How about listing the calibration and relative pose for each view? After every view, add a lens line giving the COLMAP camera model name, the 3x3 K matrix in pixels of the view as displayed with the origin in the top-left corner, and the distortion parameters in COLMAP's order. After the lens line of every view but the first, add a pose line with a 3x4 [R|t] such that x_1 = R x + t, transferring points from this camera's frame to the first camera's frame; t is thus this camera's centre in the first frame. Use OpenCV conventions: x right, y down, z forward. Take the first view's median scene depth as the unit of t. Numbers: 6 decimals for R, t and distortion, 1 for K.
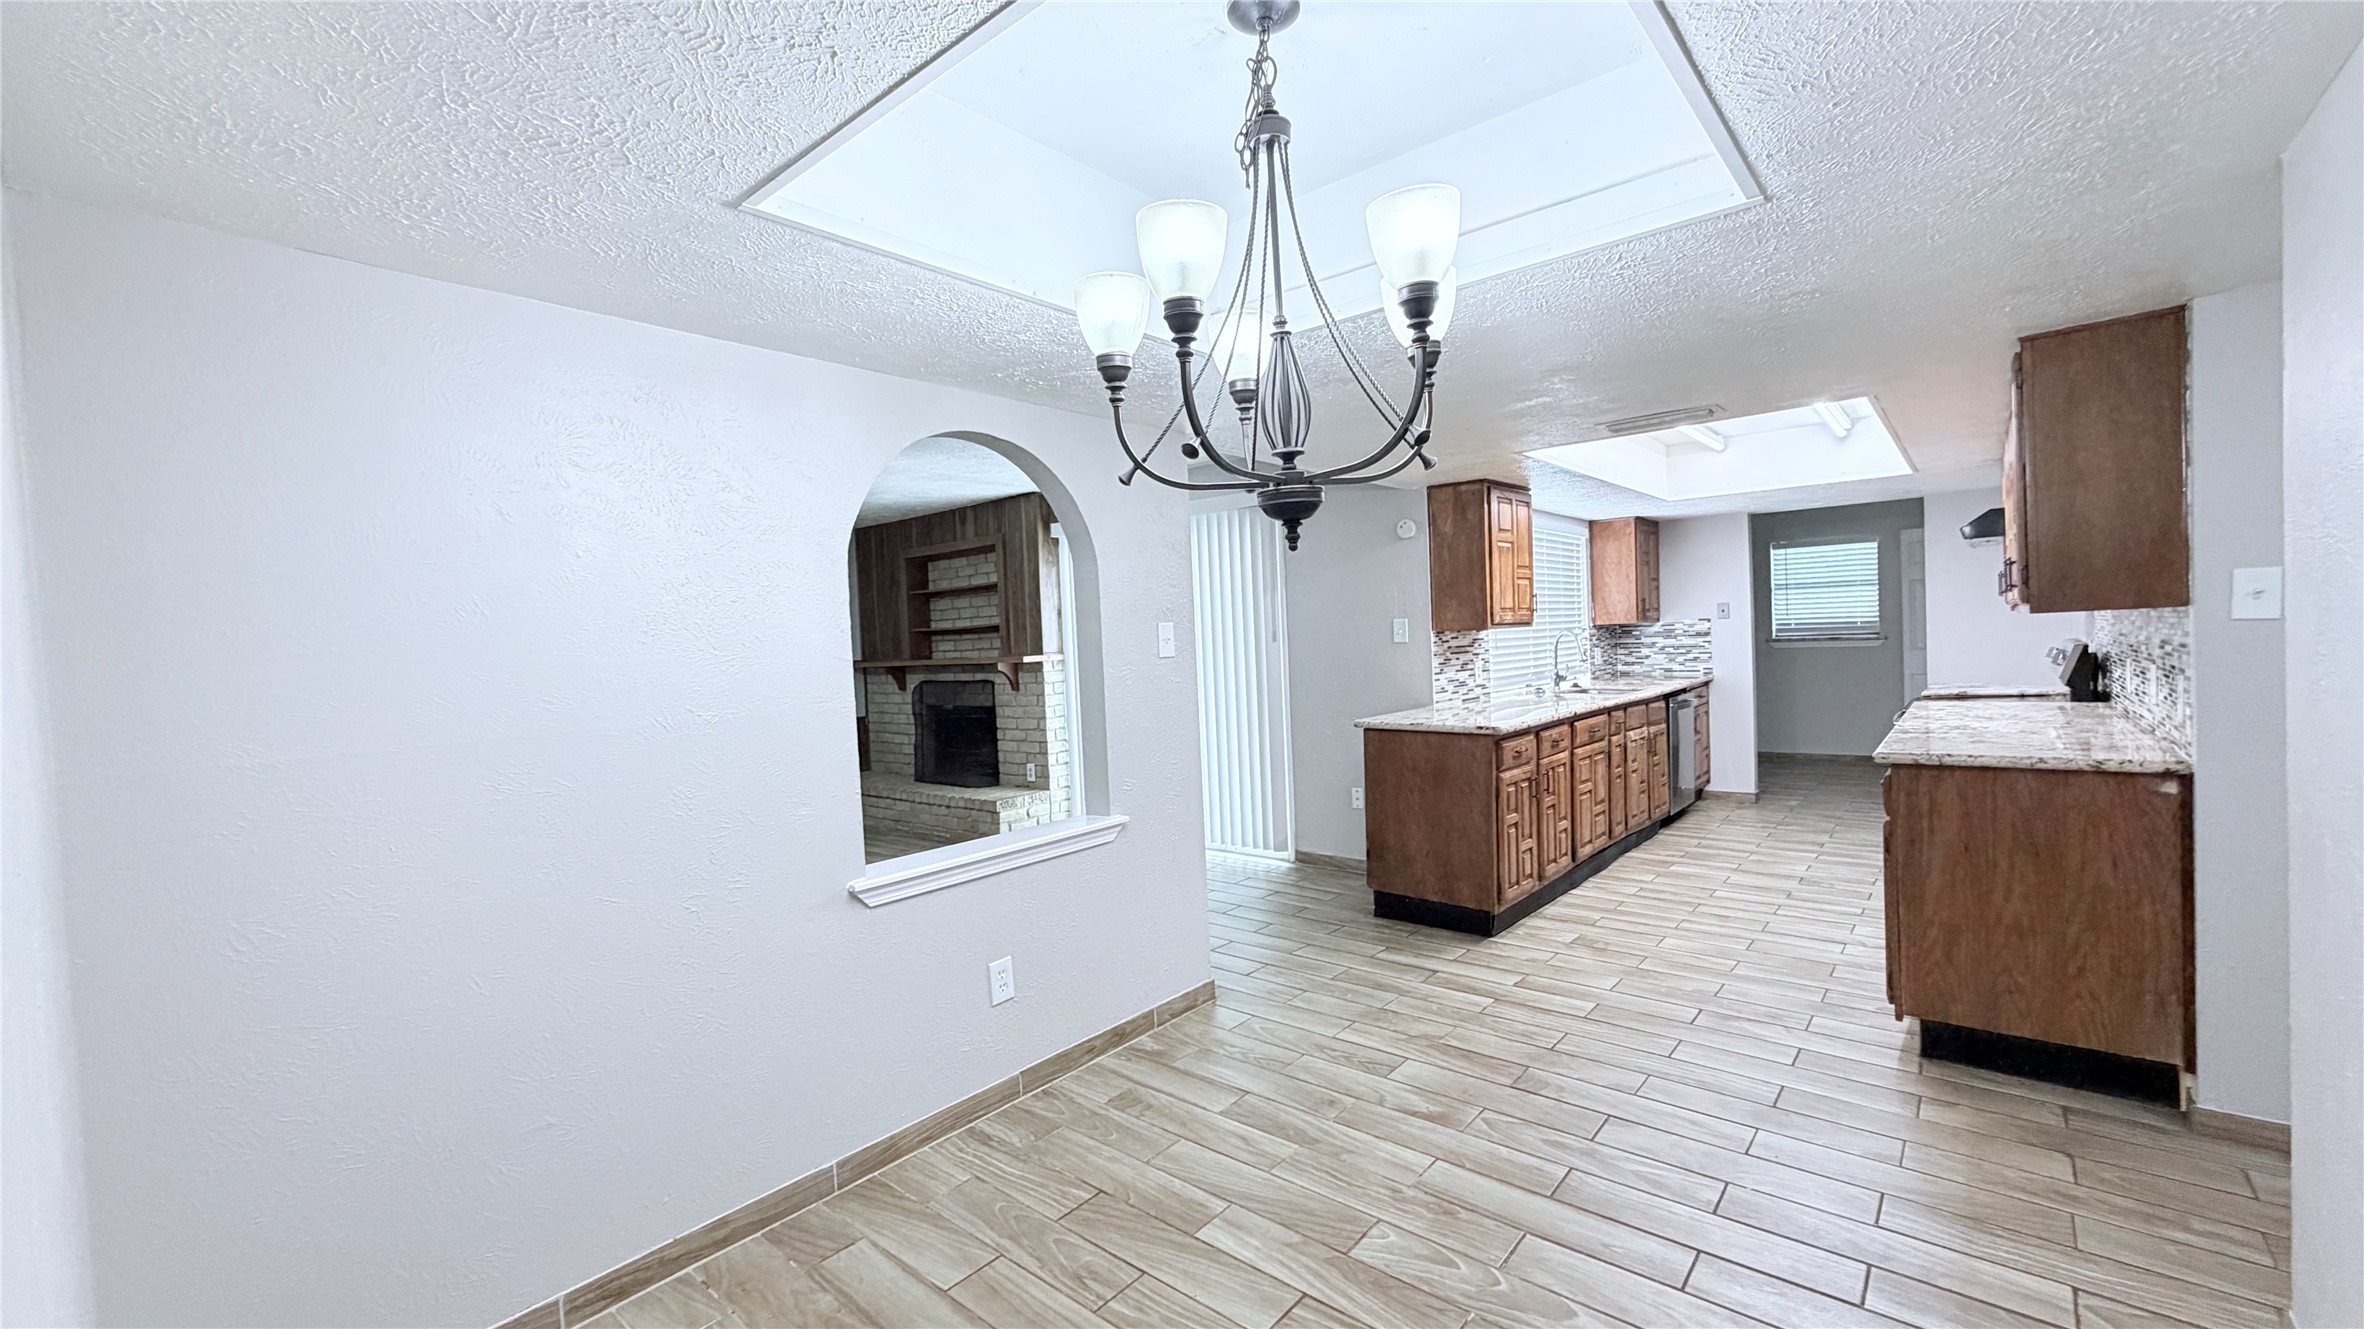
lens RADIAL K [[943.7, 0, 1175.2], [0, 943.7, 665.7], [0, 0, 1]] dist [0.000549, 0.000131]
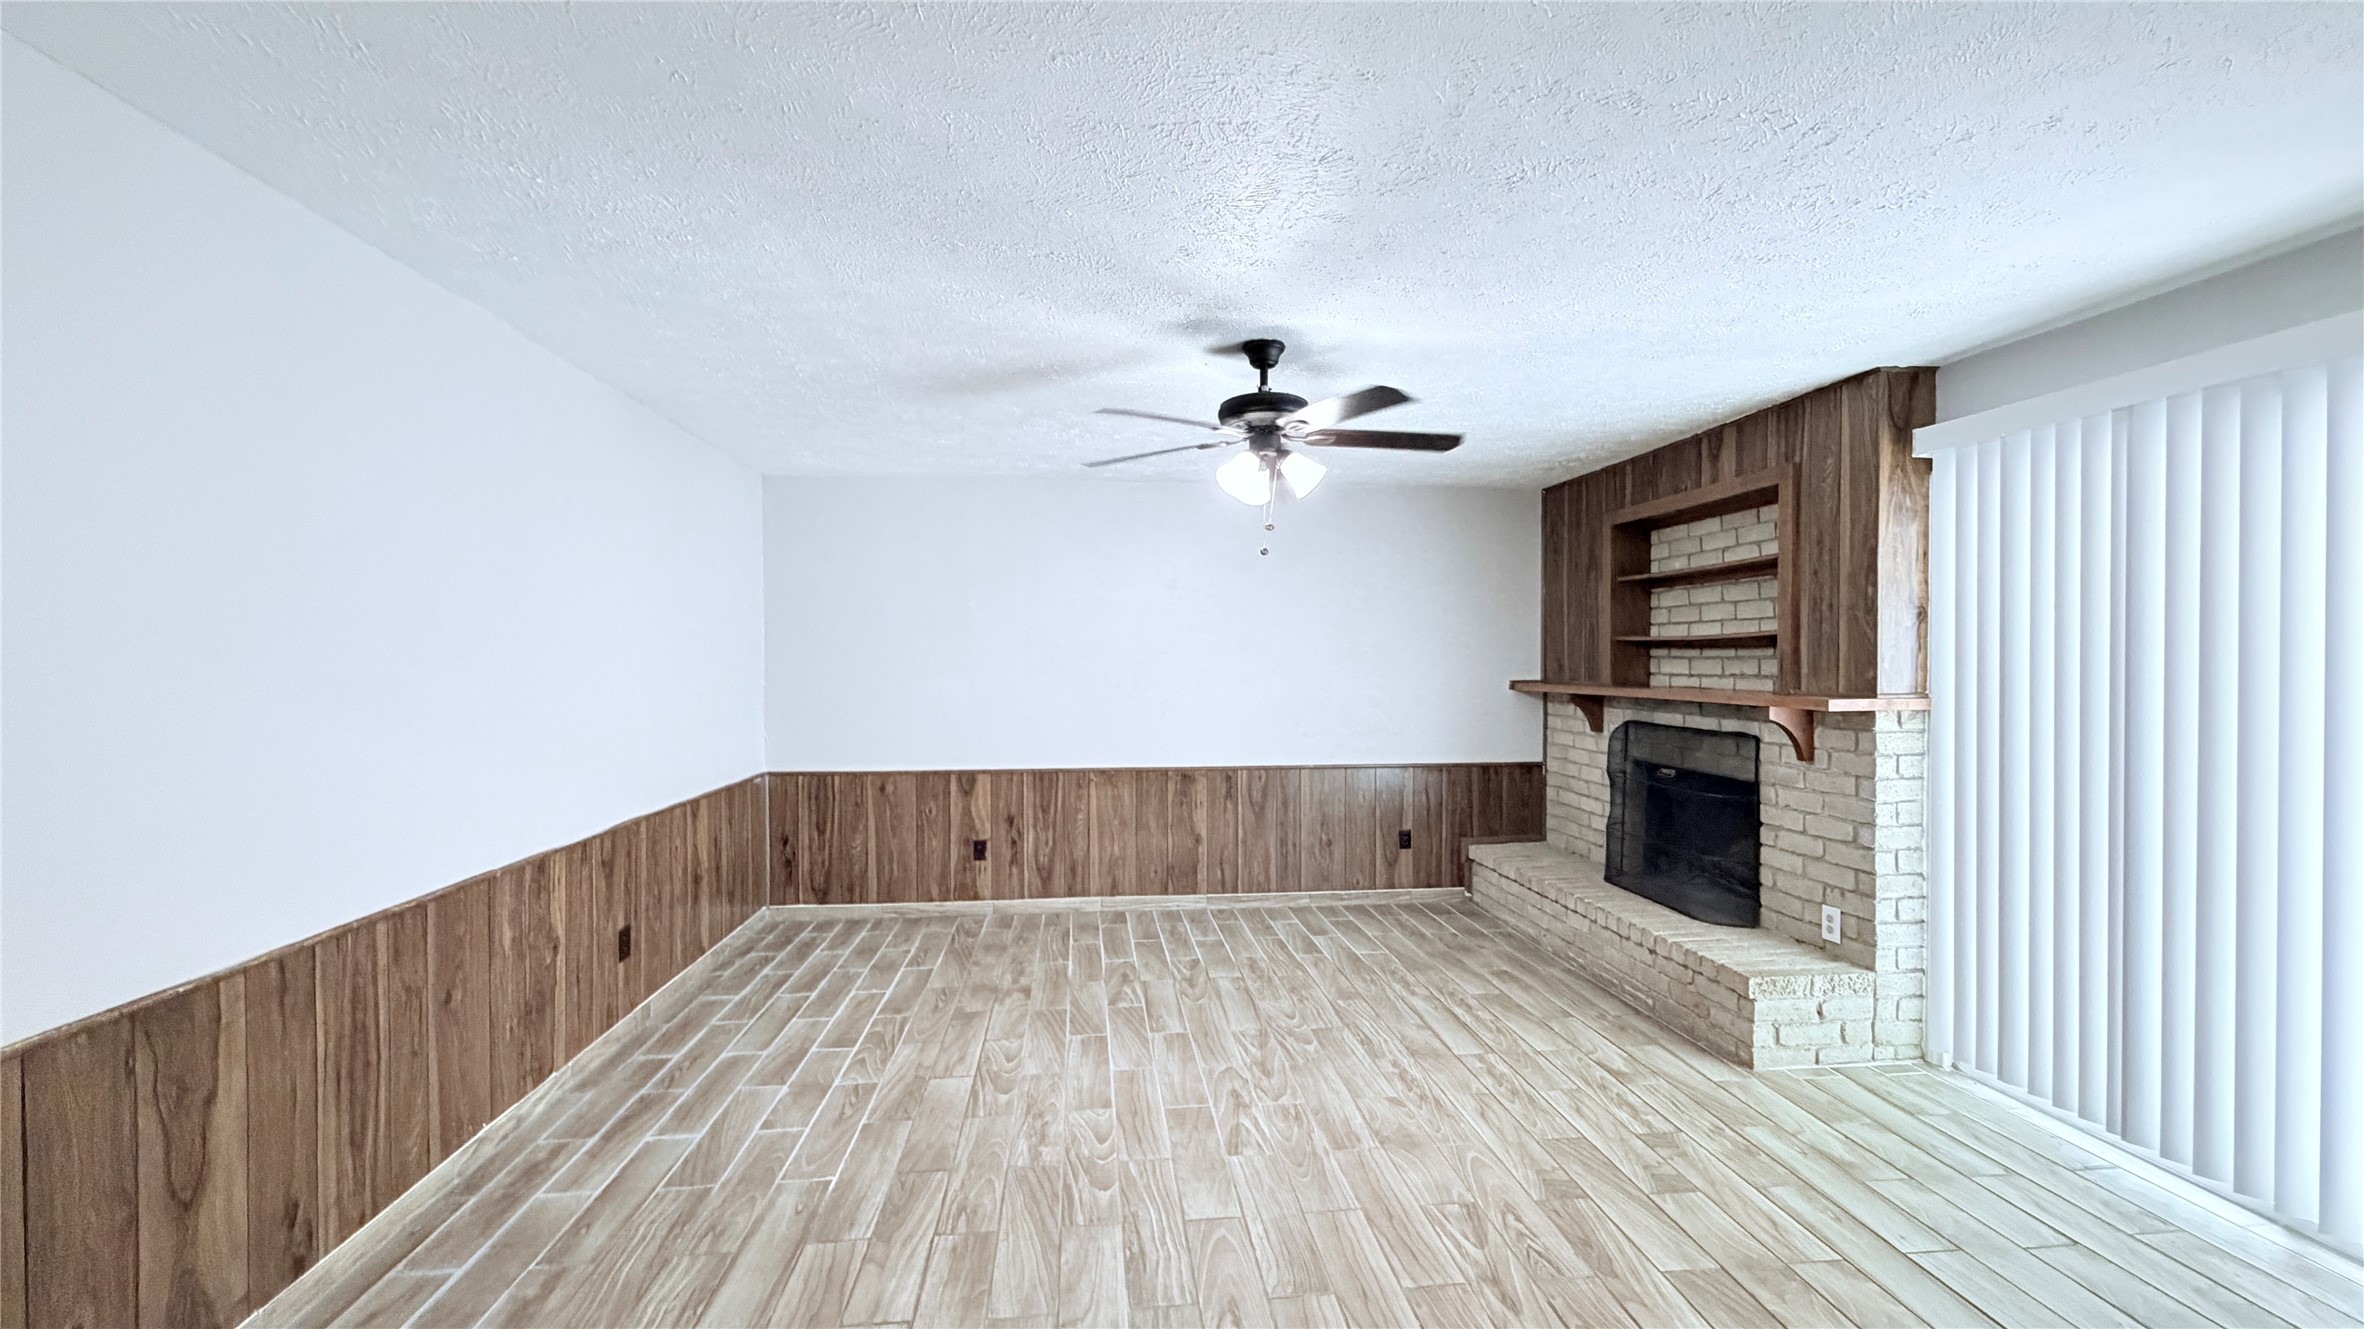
lens RADIAL K [[943.7, 0, 1175.2], [0, 943.7, 665.7], [0, 0, 1]] dist [0.000549, 0.000131]
pose [[0.729387, 0.050769, -0.682215, -0.067834], [-0.052454, 0.998457, 0.018222, -0.017020], [0.682087, 0.022495, 0.730925, 0.367254]]
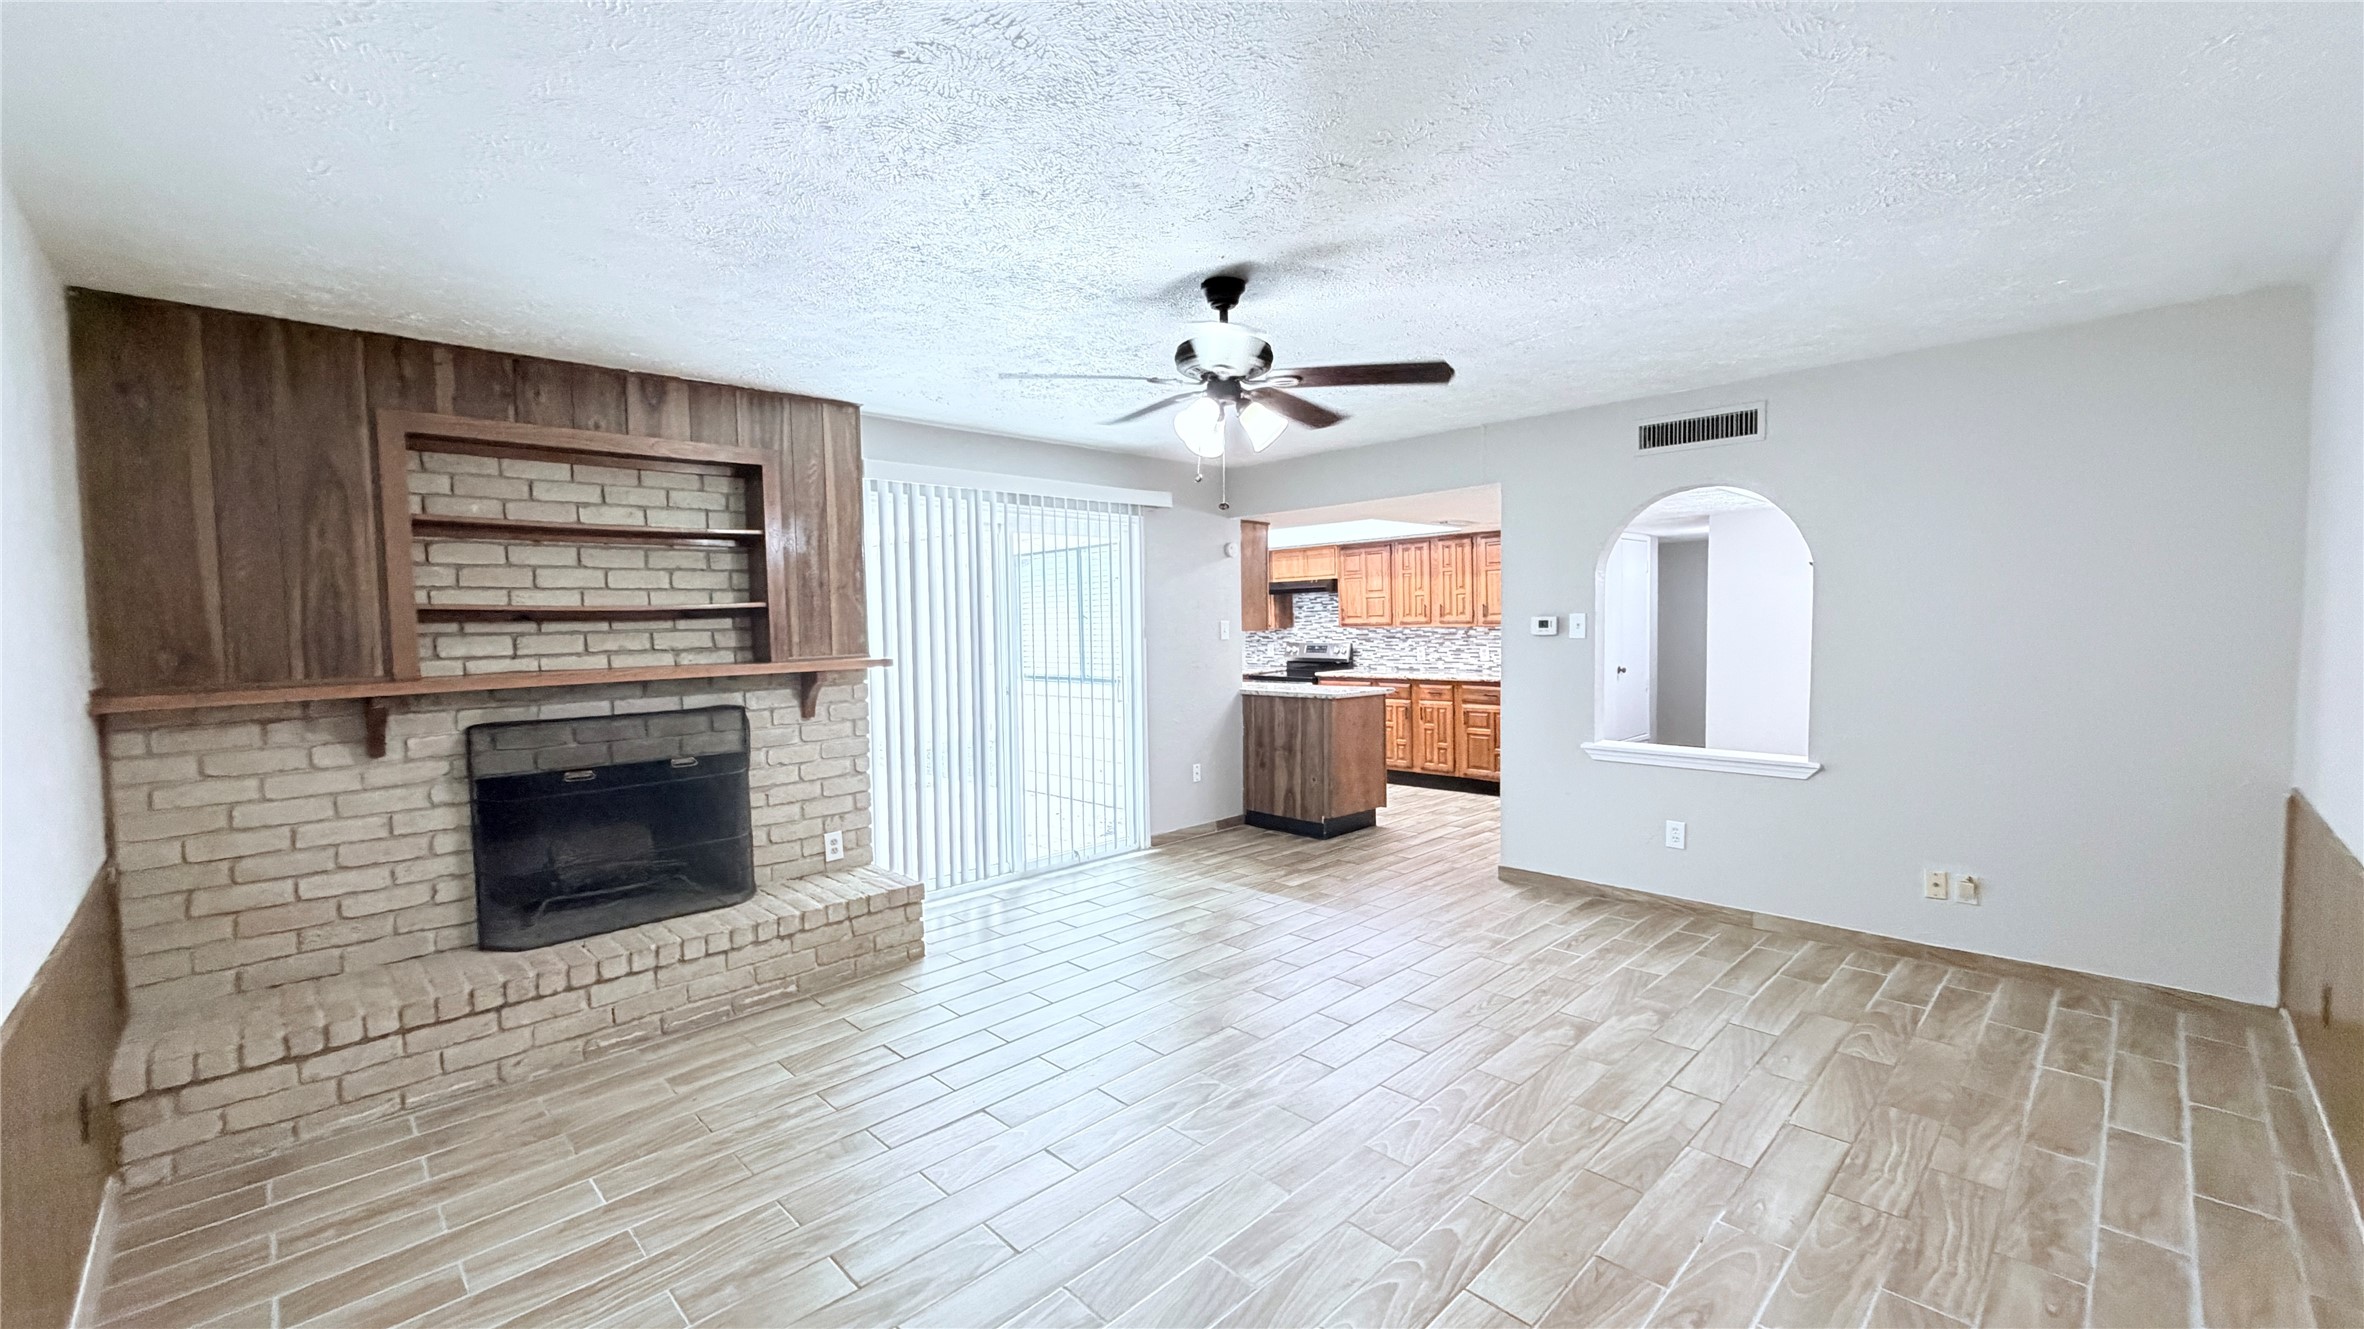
lens RADIAL K [[943.7, 0, 1175.2], [0, 943.7, 665.7], [0, 0, 1]] dist [0.000549, 0.000131]
pose [[0.085416, -0.006596, 0.996324, -0.732134], [0.045567, 0.998958, 0.002707, 0.002496], [-0.995303, 0.045168, 0.085628, 0.694293]]
